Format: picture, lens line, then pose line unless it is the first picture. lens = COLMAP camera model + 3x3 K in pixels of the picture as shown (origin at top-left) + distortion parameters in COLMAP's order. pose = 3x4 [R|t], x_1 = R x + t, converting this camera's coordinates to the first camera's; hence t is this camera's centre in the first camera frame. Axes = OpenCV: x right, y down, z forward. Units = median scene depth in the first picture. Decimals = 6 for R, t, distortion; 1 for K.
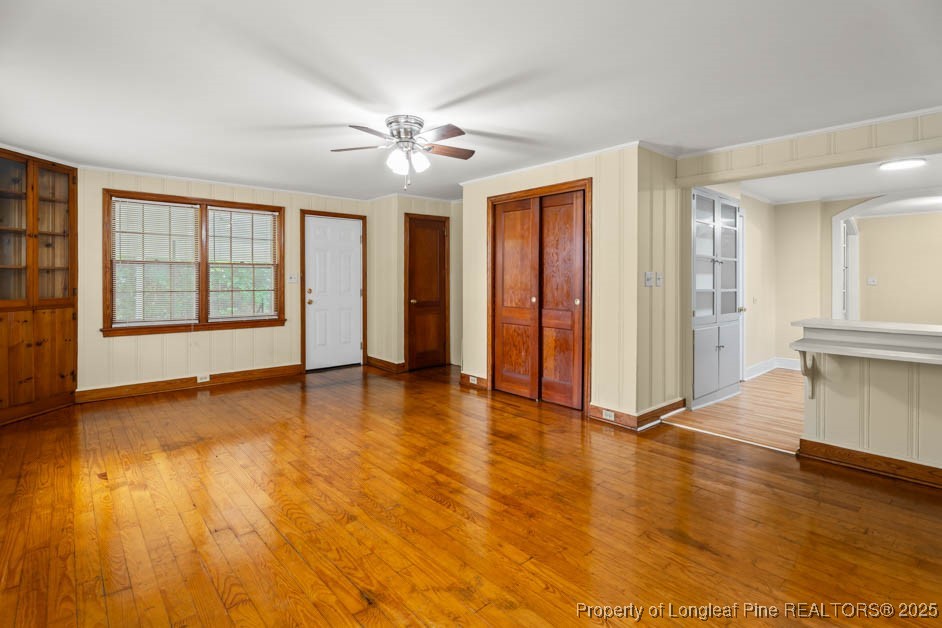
lens RADIAL K [[462.3, 0, 469.6], [0, 462.3, 280.2], [0, 0, 1]] dist [-0.008213, 0.000326]
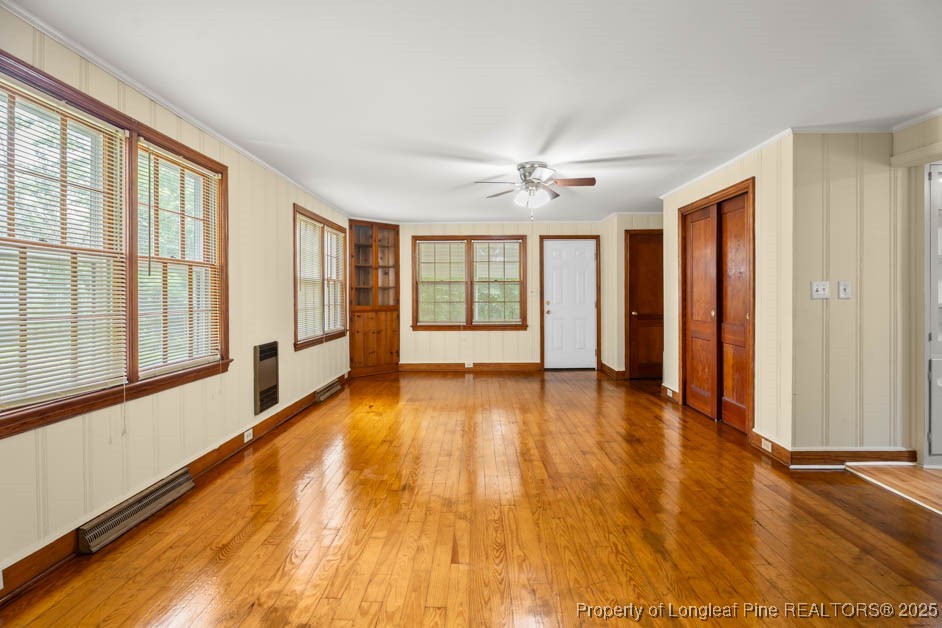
lens RADIAL K [[457.2, 0, 473.6], [0, 457.2, 291.7], [0, 0, 1]] dist [-0.001984, 0.000280]
pose [[0.743024, -0.008150, -0.669216, 0.402321], [0.004421, 0.999964, -0.007271, 0.003220], [0.669251, 0.002444, 0.743033, -0.016690]]
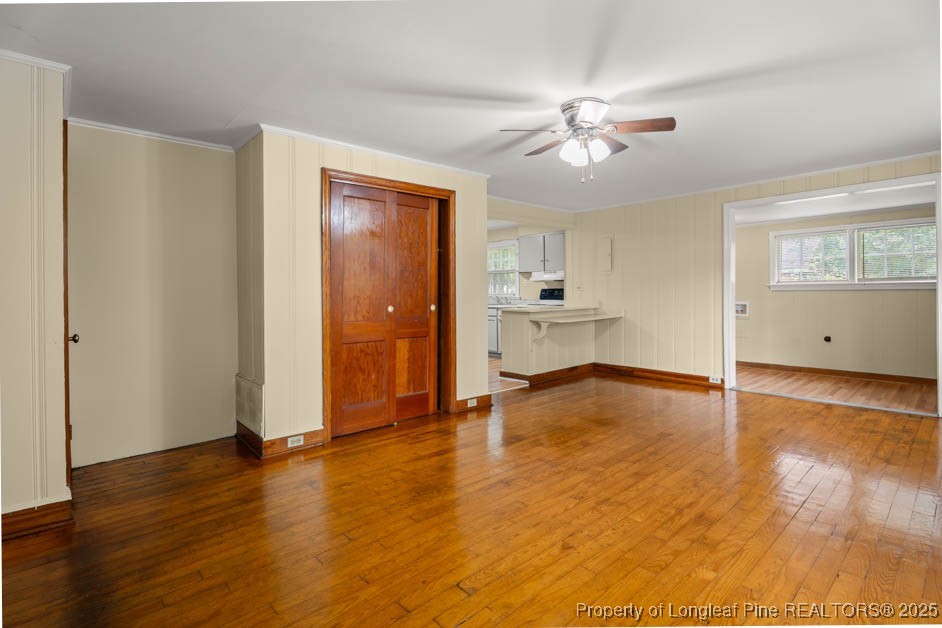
lens RADIAL K [[457.2, 0, 473.6], [0, 457.2, 291.7], [0, 0, 1]] dist [-0.001984, 0.000280]
pose [[-0.014276, -0.008123, 0.999865, -0.719774], [0.010207, 0.999914, 0.008269, 0.004172], [-0.999846, 0.010323, -0.014192, 0.863323]]
